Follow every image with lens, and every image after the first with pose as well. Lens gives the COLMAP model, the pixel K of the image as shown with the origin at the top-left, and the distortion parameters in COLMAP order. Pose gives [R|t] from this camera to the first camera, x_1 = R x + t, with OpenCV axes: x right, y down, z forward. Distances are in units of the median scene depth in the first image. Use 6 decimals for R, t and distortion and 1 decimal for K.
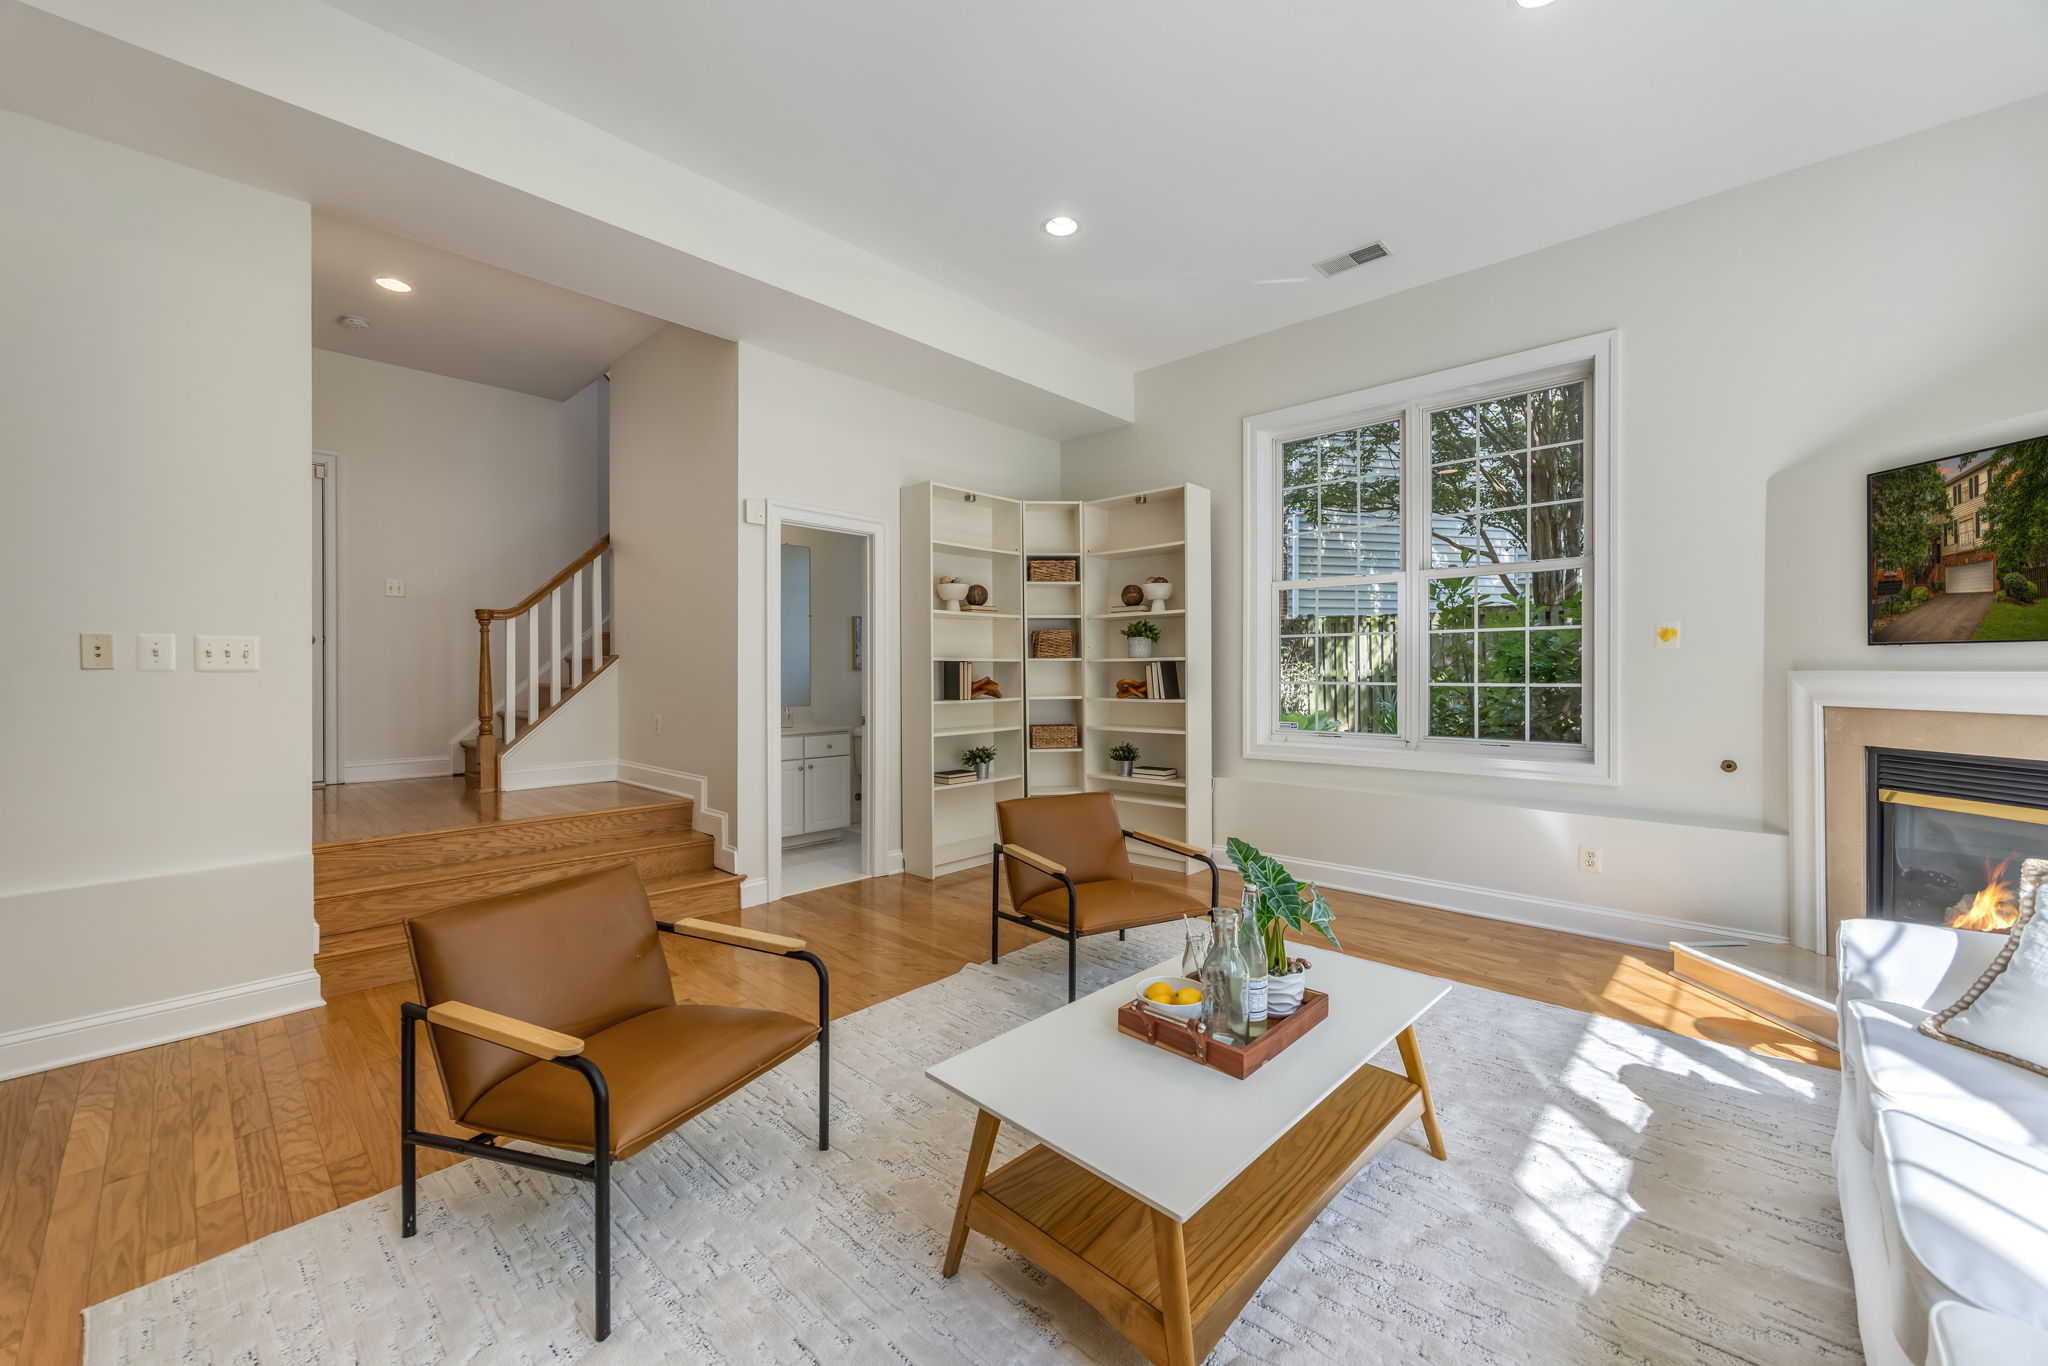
lens RADIAL K [[820.1, 0, 1022.5], [0, 820.1, 666.7], [0, 0, 1]] dist [0.000584, 0.000064]
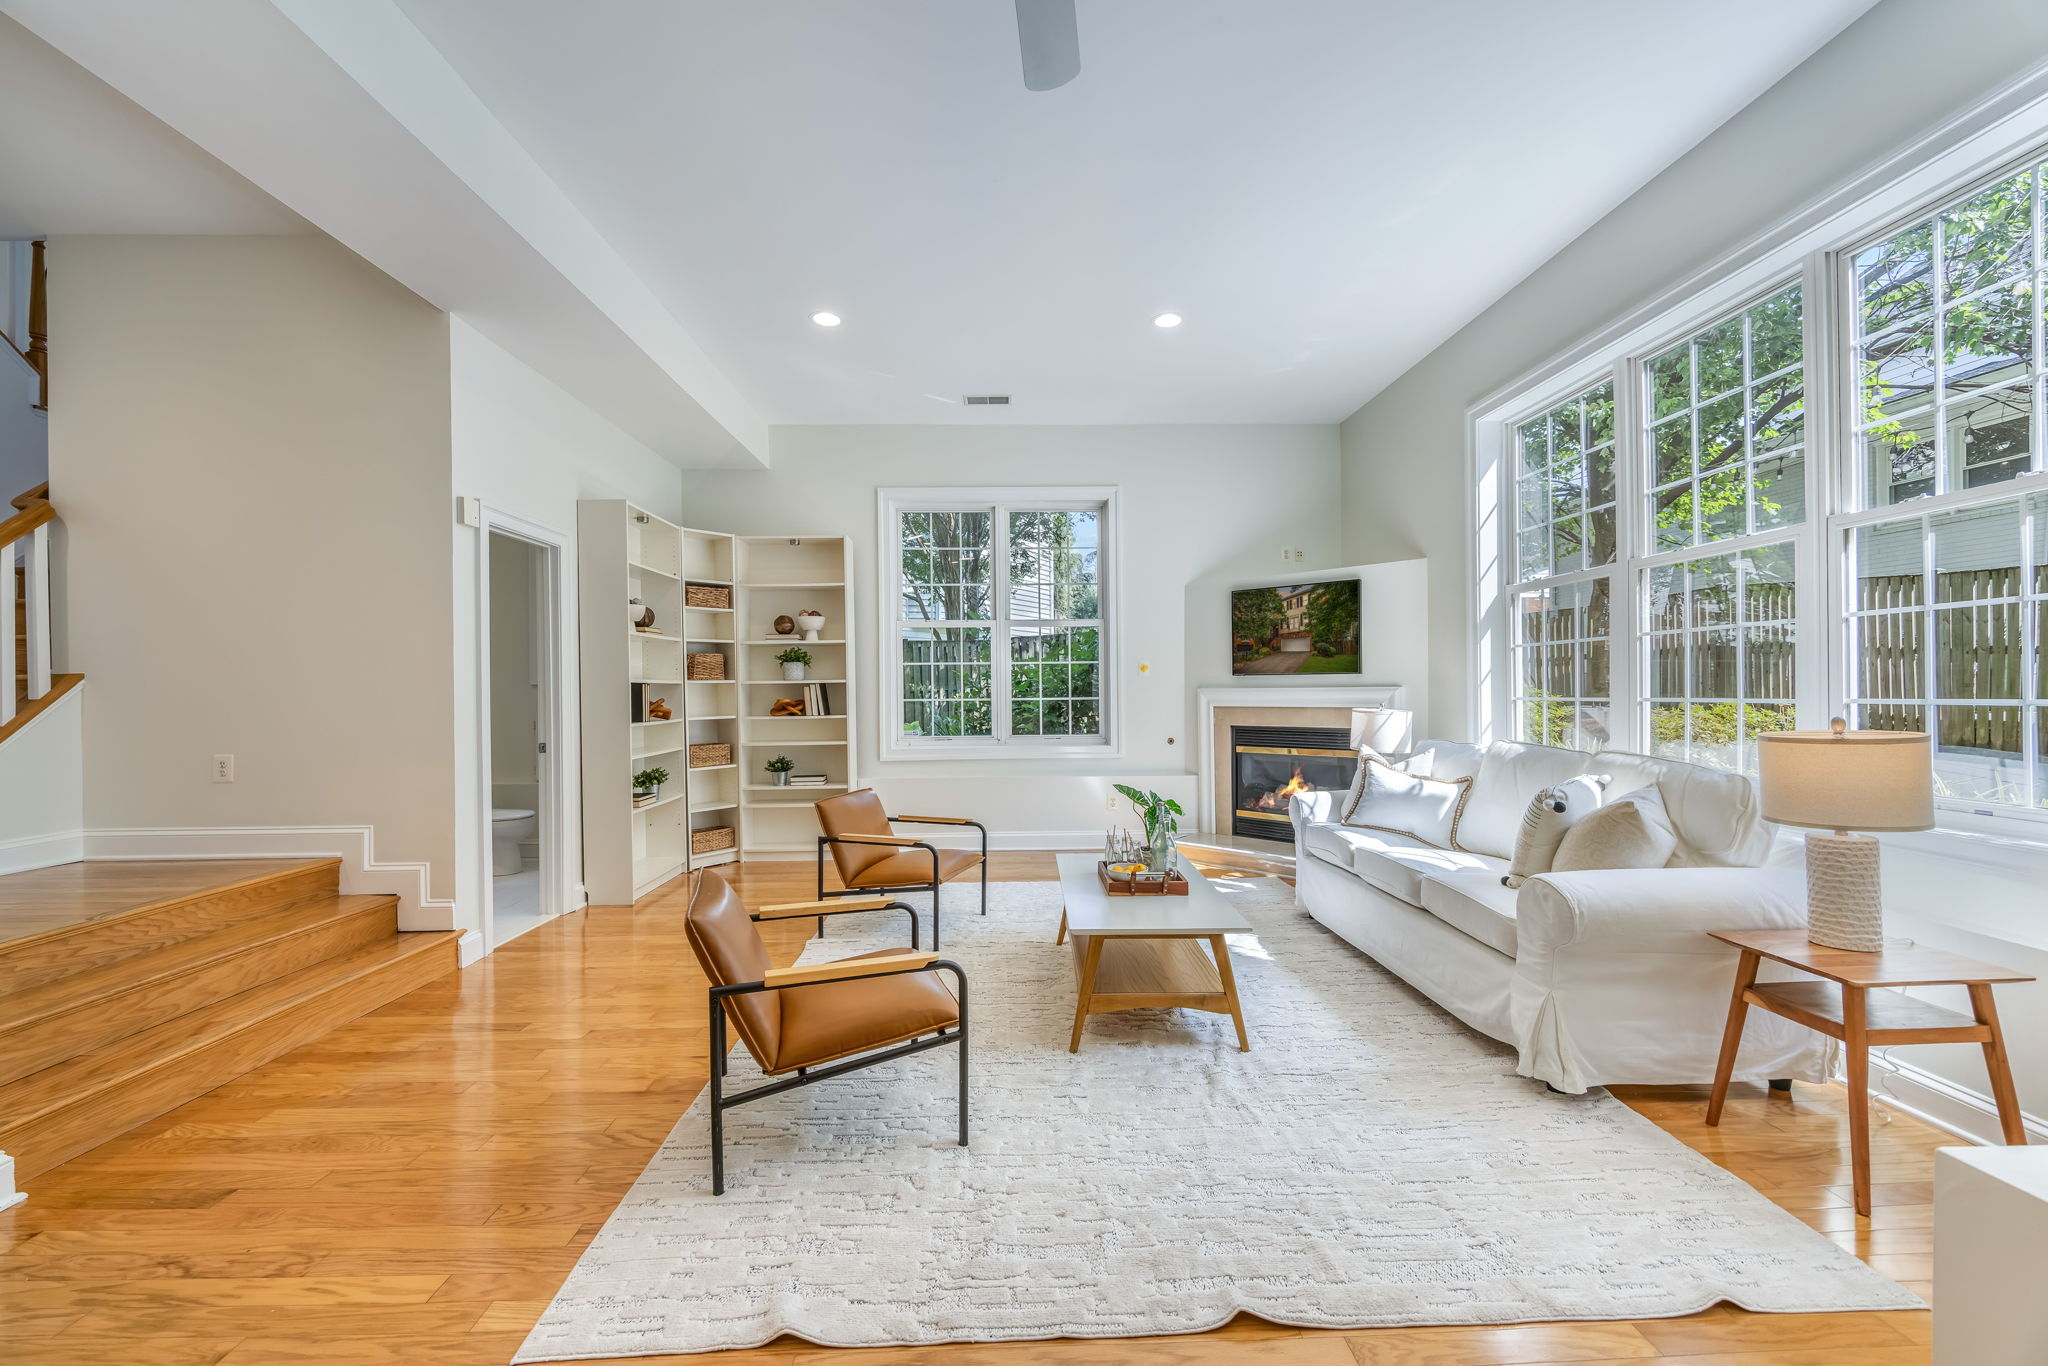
lens RADIAL K [[835.3, 0, 1024.0], [0, 835.3, 683.0], [0, 0, 1]] dist [-0.000418, -0.000284]
pose [[0.696069, 0.000070, 0.717975, -0.496698], [0.003904, 0.999985, -0.003882, -0.001331], [-0.717964, 0.005505, 0.696058, -0.039253]]
